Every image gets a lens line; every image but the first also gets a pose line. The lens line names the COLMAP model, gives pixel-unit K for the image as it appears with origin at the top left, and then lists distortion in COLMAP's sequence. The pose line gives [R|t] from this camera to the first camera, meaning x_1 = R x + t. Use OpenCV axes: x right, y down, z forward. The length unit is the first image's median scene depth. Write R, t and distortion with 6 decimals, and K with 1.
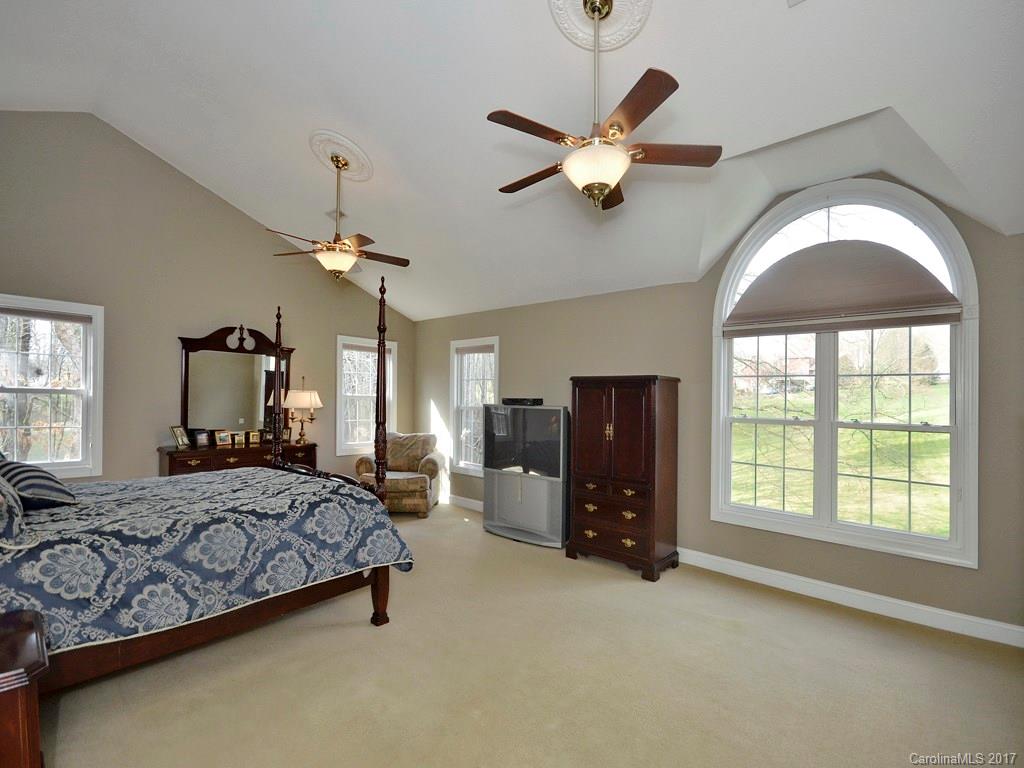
lens RADIAL K [[489.8, 0, 512.0], [0, 489.8, 384.0], [0, 0, 1]] dist [-0.003140, -0.000934]
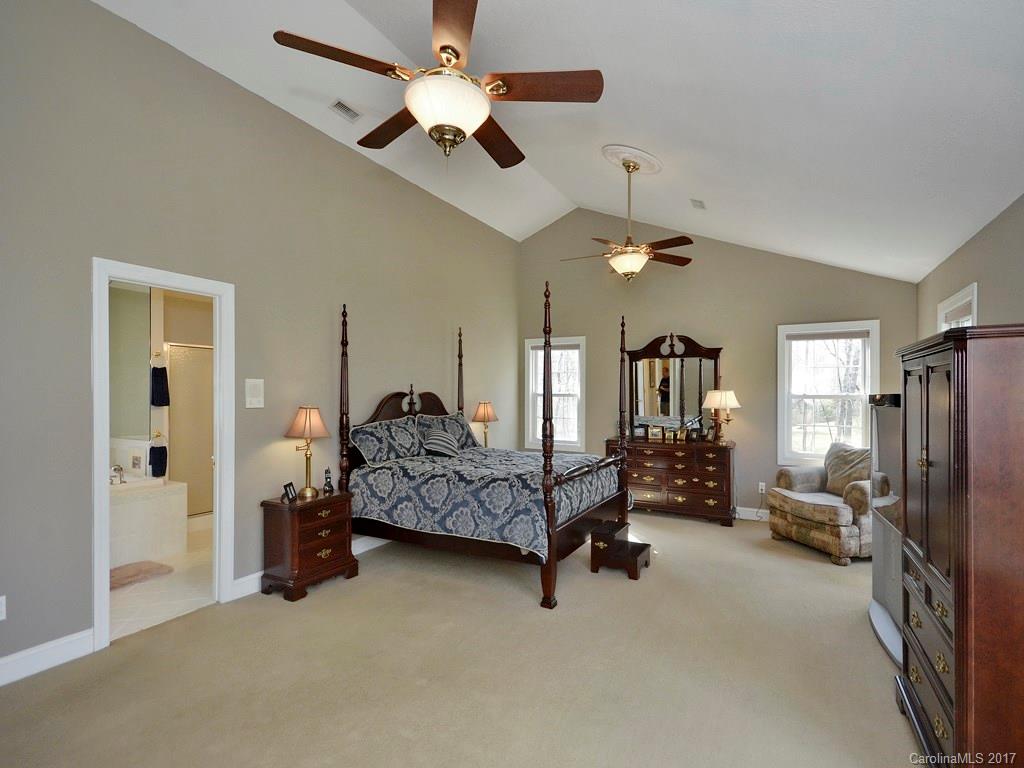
lens RADIAL K [[477.0, 0, 513.2], [0, 477.0, 395.4], [0, 0, 1]] dist [0.004282, -0.000065]
pose [[0.210532, -0.015249, -0.977468, 0.560849], [0.028504, 0.999549, -0.009454, 0.027831], [0.977171, -0.025871, 0.210872, 0.545949]]
